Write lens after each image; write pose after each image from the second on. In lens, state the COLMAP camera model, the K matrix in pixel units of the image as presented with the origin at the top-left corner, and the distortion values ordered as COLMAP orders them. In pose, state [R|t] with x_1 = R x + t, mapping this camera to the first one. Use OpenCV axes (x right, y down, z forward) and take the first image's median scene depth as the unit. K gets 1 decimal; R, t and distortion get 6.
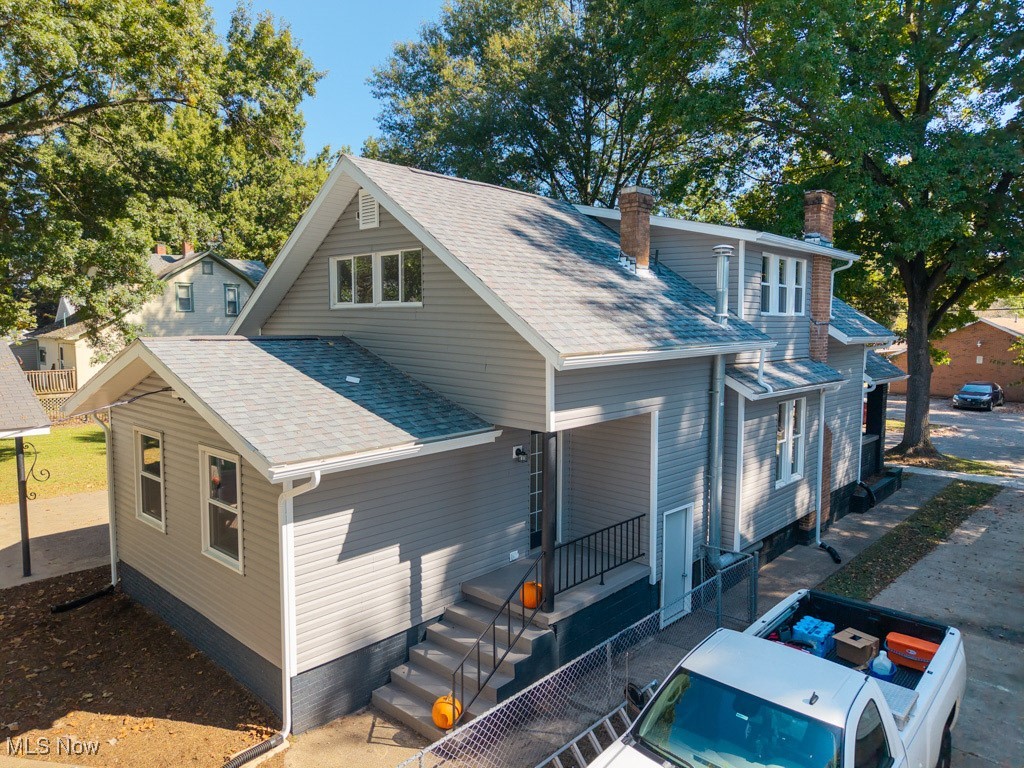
lens RADIAL K [[686.8, 0, 512.0], [0, 686.8, 384.0], [0, 0, 1]] dist [0.004489, -0.000955]
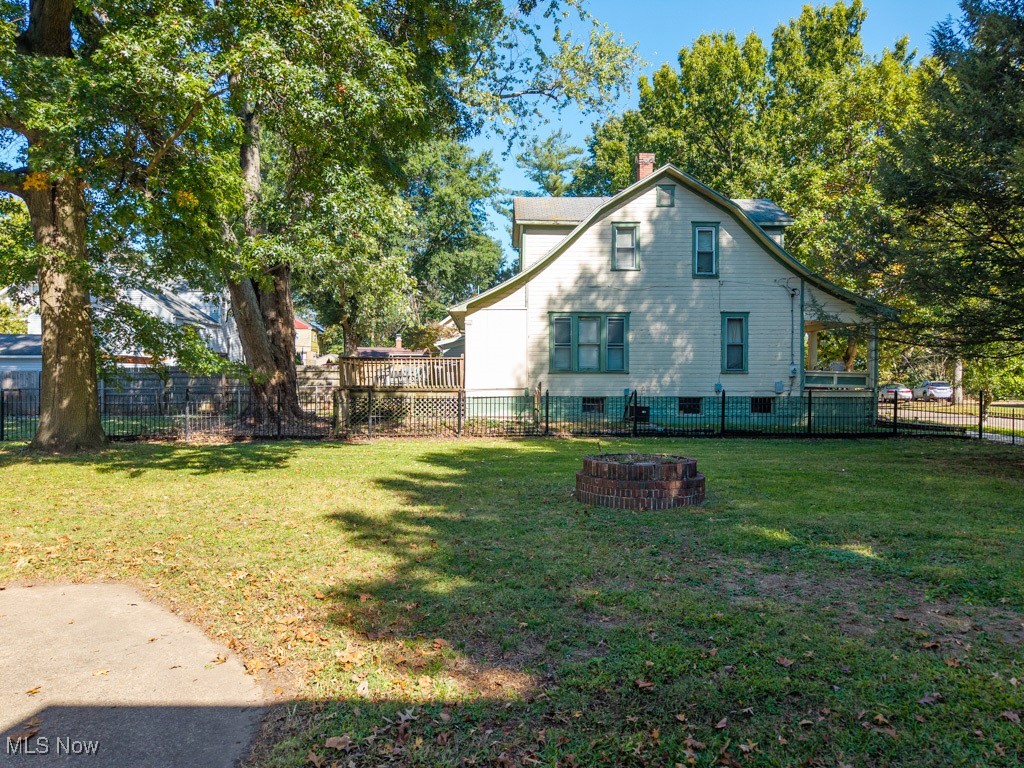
lens RADIAL K [[686.8, 0, 512.0], [0, 686.8, 384.0], [0, 0, 1]] dist [0.004489, -0.000955]
pose [[0.708761, -0.001417, -0.705447, -0.092834], [-0.062066, 0.995995, -0.064357, 0.030913], [0.702713, 0.089398, 0.705835, 0.393105]]
